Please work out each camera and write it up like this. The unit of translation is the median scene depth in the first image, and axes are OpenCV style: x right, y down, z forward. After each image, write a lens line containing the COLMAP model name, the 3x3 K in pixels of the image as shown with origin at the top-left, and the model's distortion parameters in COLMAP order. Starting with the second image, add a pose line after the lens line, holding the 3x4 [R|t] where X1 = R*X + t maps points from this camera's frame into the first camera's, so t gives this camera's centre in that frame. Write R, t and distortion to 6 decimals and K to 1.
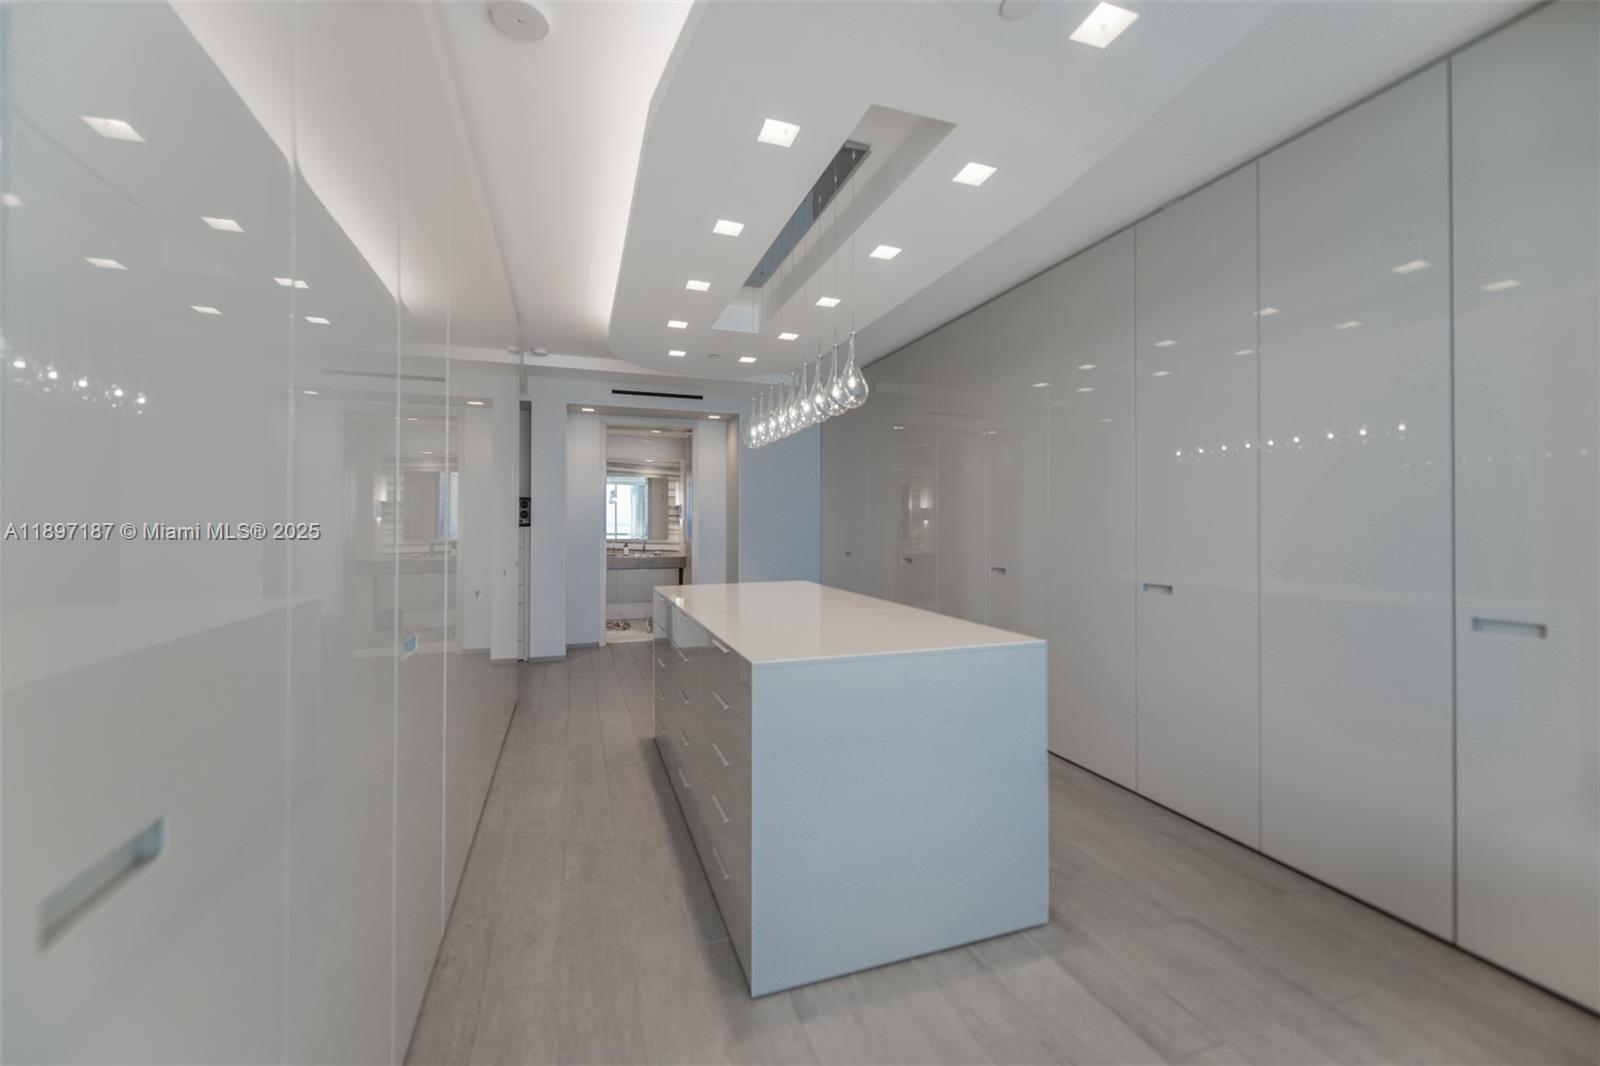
lens RADIAL K [[631.1, 0, 800.5], [0, 631.1, 524.9], [0, 0, 1]] dist [-0.000108, -0.001243]
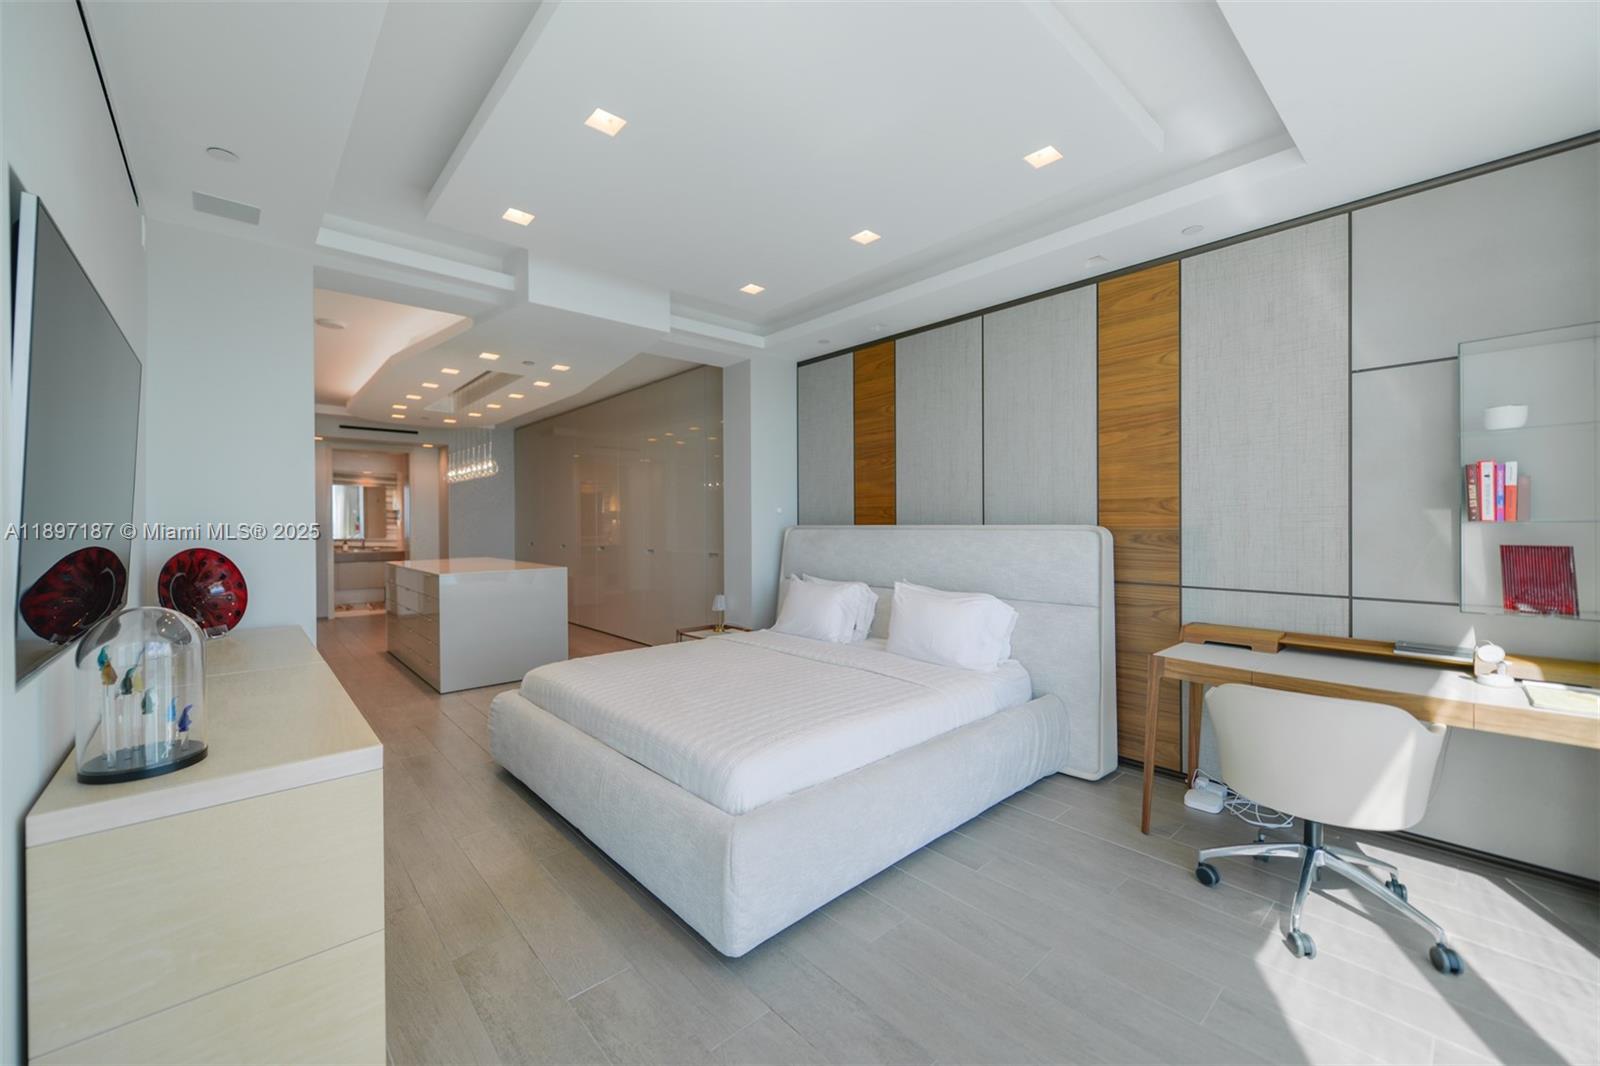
lens RADIAL K [[631.1, 0, 798.7], [0, 631.1, 526.3], [0, 0, 1]] dist [-0.000108, -0.001243]
pose [[0.926438, -0.011584, 0.376270, 0.067291], [0.009353, 0.999926, 0.007755, -0.000794], [-0.376332, -0.003665, 0.926478, -0.417735]]
